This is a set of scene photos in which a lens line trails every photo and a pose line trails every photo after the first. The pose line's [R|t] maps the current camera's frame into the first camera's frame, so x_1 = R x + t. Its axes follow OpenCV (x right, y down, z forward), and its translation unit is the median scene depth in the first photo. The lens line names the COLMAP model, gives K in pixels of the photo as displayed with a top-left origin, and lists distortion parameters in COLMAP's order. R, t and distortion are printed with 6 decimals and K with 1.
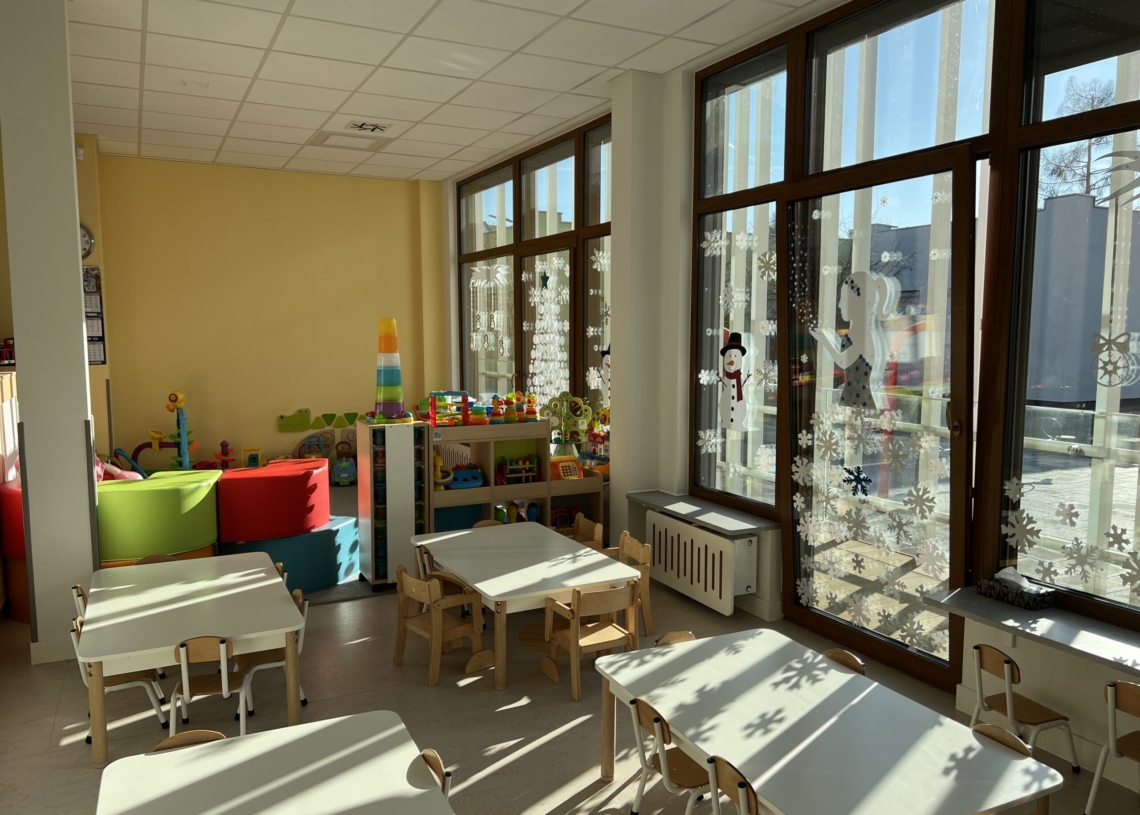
lens RADIAL K [[856.6, 0, 568.7], [0, 856.6, 410.3], [0, 0, 1]] dist [0.000223, -0.003866]
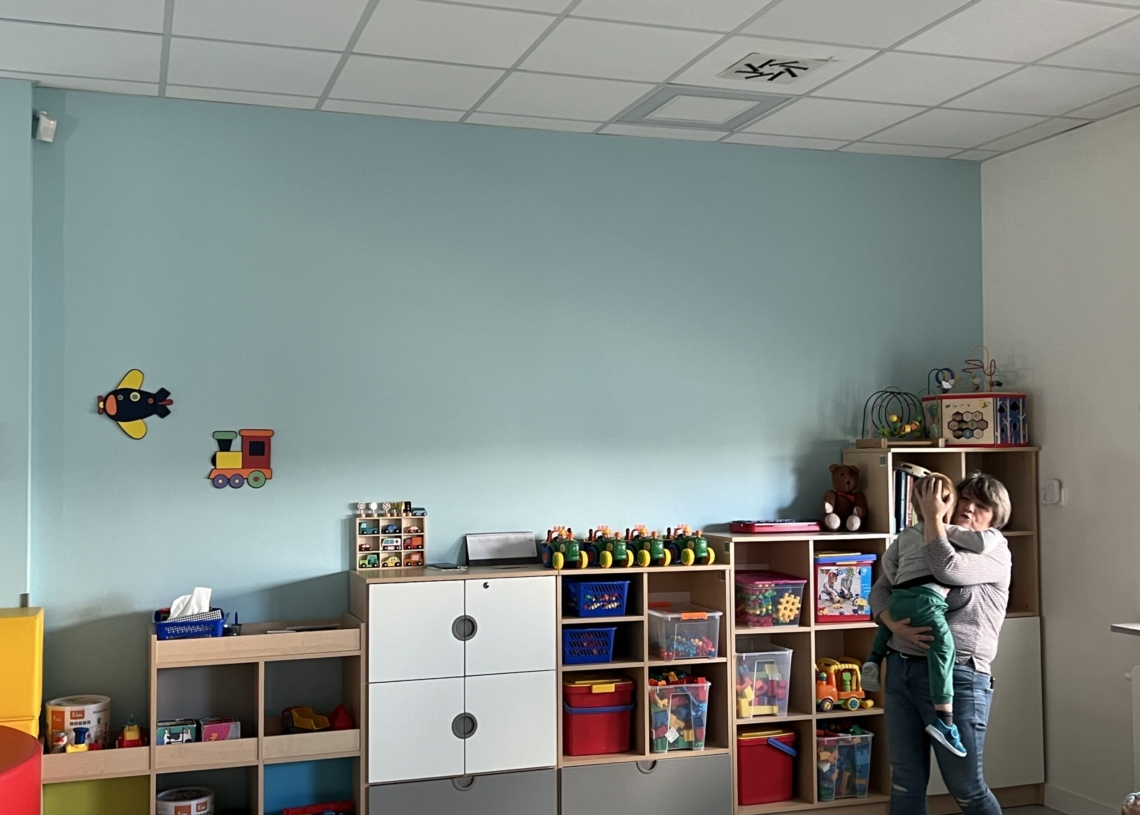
lens RADIAL K [[1252.4, 0, 572.4], [0, 1252.4, 409.7], [0, 0, 1]] dist [0.024431, 0.000000]
pose [[0.991632, -0.014201, -0.128317, -0.060219], [-0.004657, 0.989350, -0.145482, -0.011287], [0.129016, 0.144862, 0.981004, 0.118073]]
